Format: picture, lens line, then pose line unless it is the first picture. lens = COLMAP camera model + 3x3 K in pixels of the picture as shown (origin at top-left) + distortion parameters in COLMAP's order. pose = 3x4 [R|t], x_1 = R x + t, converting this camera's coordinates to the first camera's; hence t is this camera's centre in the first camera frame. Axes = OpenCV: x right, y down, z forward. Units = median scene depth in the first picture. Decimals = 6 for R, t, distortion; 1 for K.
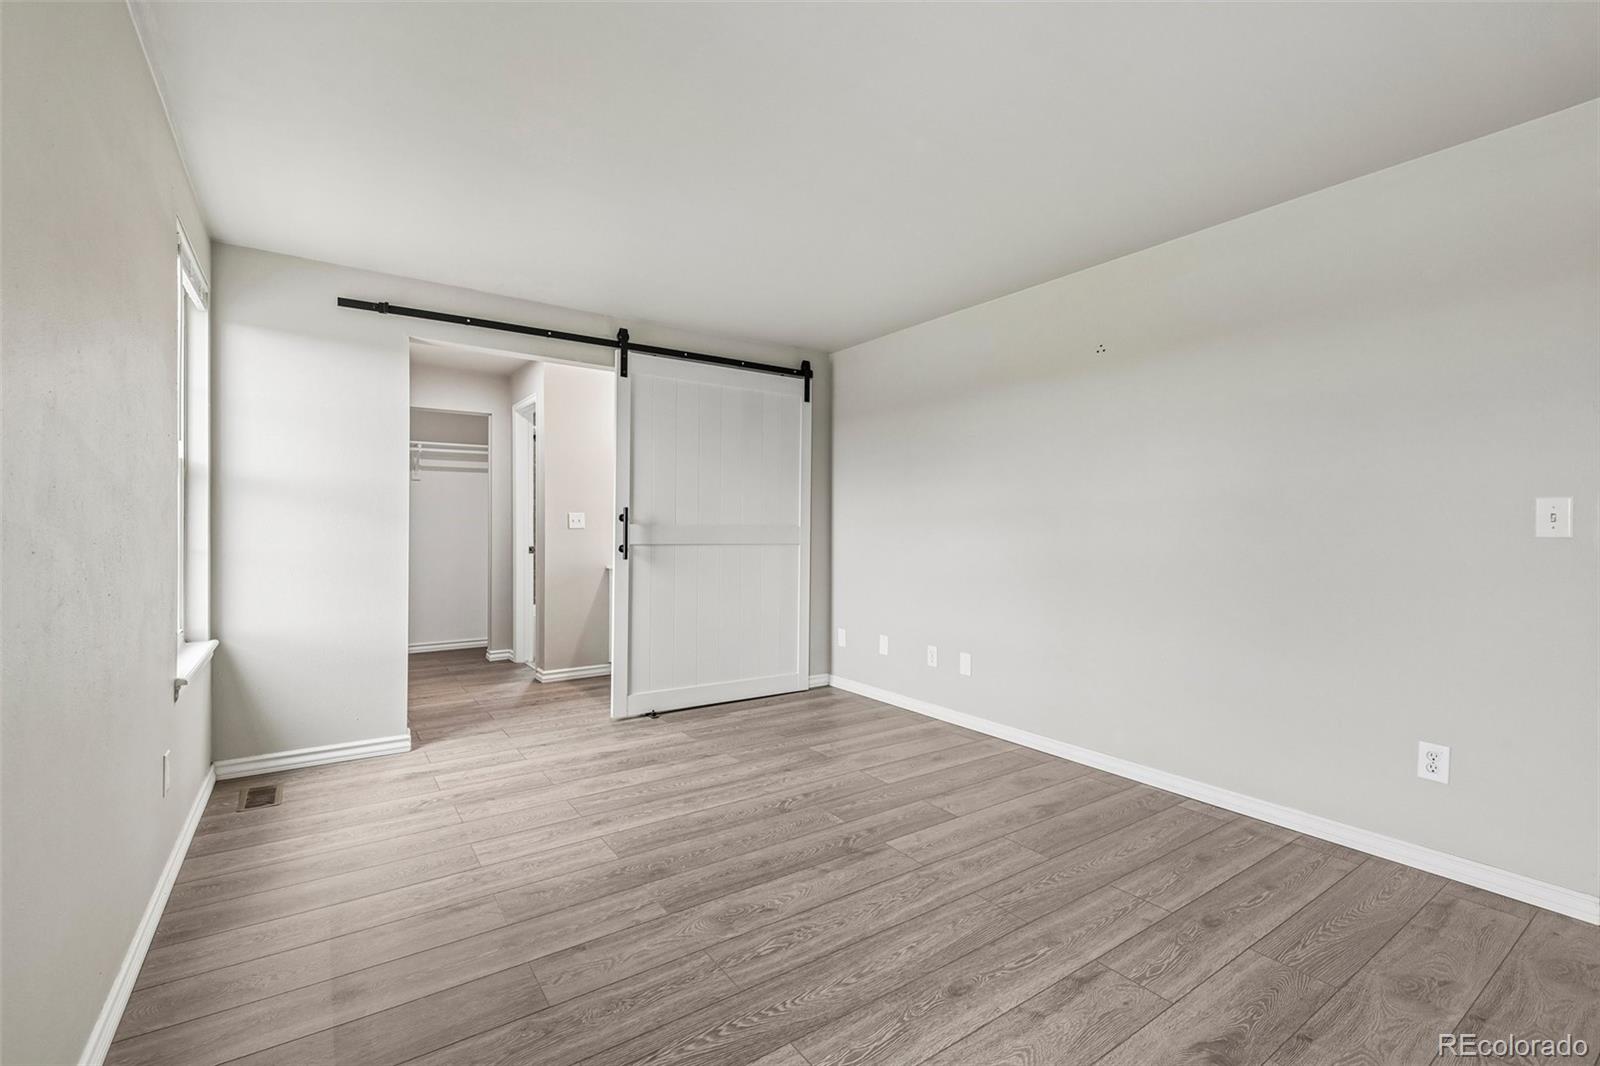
lens RADIAL K [[697.5, 0, 797.6], [0, 697.5, 527.5], [0, 0, 1]] dist [-0.000437, -0.000197]
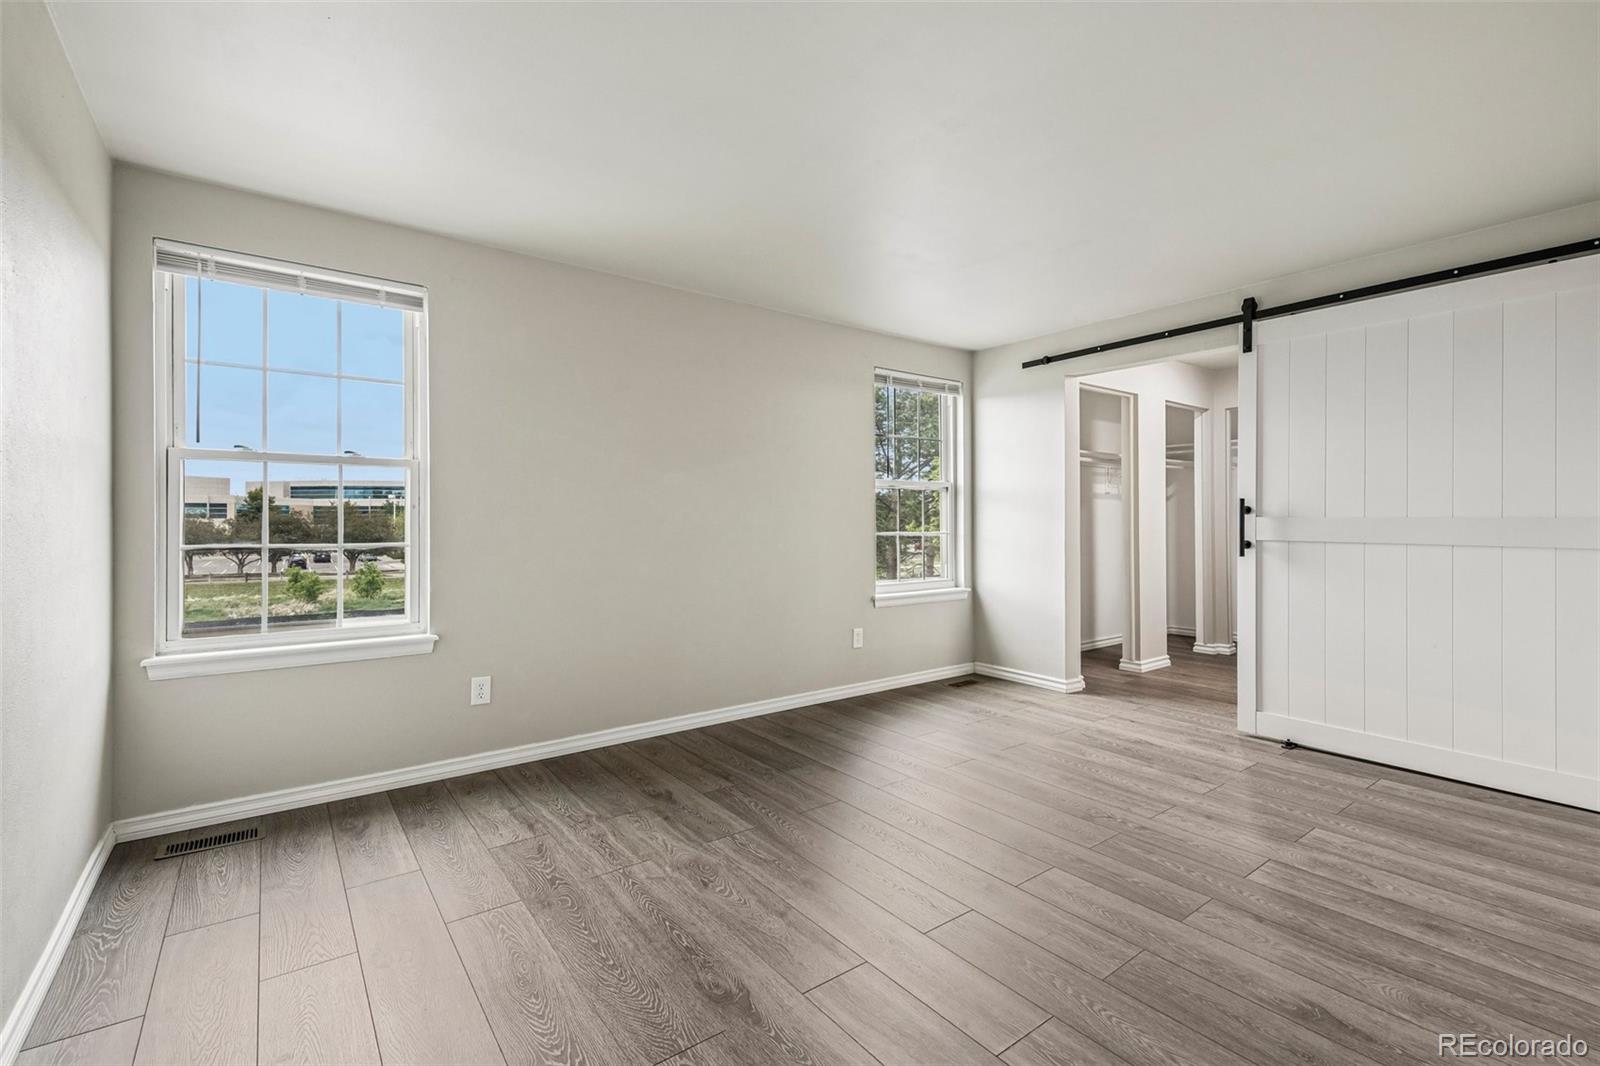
lens RADIAL K [[711.3, 0, 803.0], [0, 711.3, 519.0], [0, 0, 1]] dist [0.001855, -0.000171]
pose [[0.030536, -0.009448, -0.999489, 0.859948], [0.000032, 0.999955, -0.009451, 0.008821], [0.999534, 0.000257, 0.030535, 0.536463]]
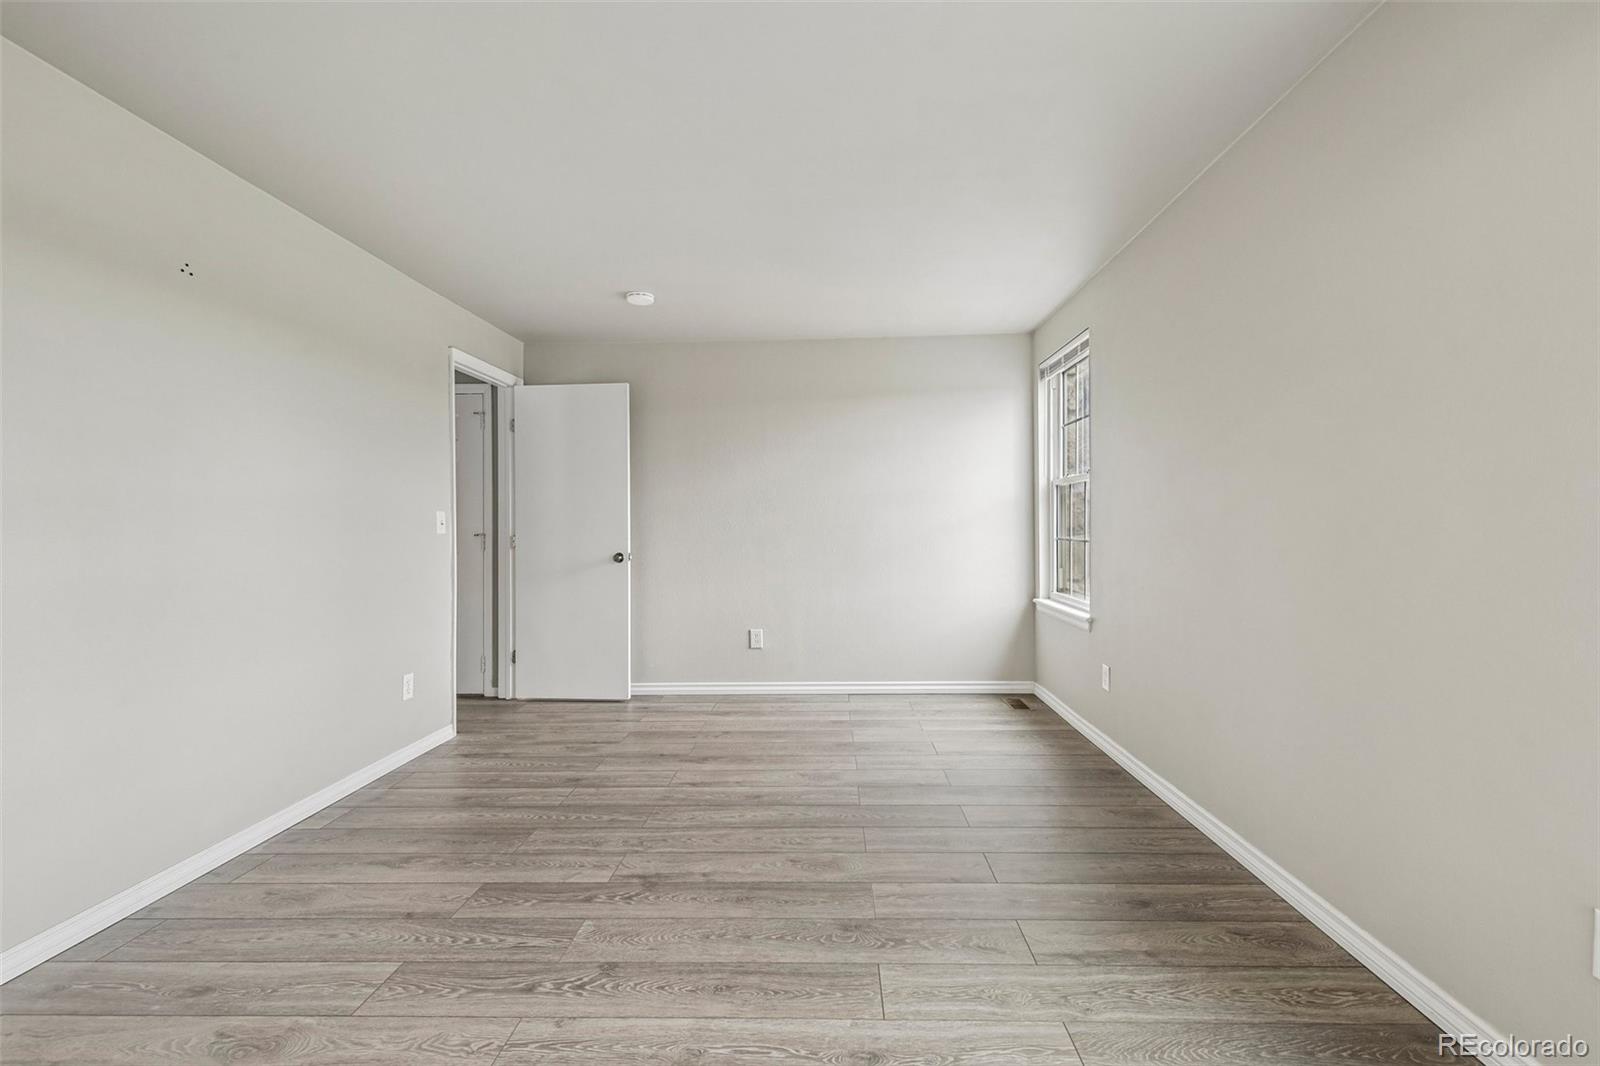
lens RADIAL K [[683.9, 0, 805.8], [0, 683.9, 532.0], [0, 0, 1]] dist [0.001768, 0.000180]
pose [[-0.797779, 0.001231, 0.602949, -0.498011], [0.007141, 0.999947, 0.007406, 0.002561], [-0.602908, 0.010214, -0.797745, 1.274034]]
